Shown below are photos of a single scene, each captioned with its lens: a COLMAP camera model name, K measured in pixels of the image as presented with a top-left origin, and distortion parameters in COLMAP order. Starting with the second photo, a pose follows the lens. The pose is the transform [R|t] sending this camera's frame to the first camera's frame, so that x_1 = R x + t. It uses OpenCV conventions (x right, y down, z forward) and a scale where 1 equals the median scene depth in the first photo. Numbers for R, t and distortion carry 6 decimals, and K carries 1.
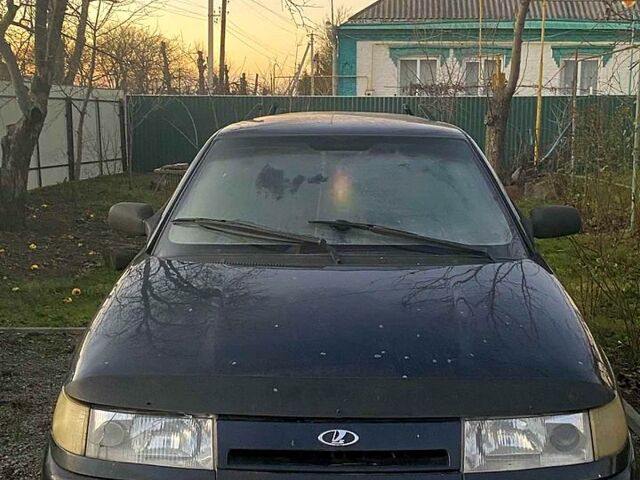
lens RADIAL K [[1085.9, 0, 320.0], [0, 1085.9, 240.0], [0, 0, 1]] dist [0.013143, 0.011545]
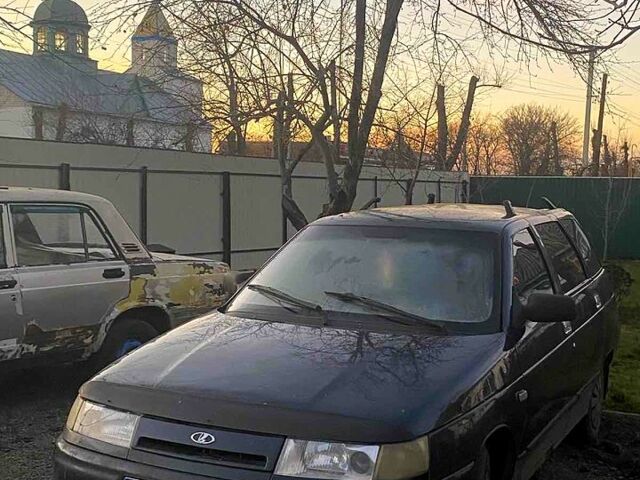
lens RADIAL K [[1085.9, 0, 320.0], [0, 1085.9, 240.0], [0, 0, 1]] dist [0.013143, 0.011545]
pose [[0.875297, 0.038363, -0.482061, 0.835807], [-0.064491, 0.997204, -0.037740, -0.040063], [0.479265, 0.064123, 0.875325, -0.228280]]
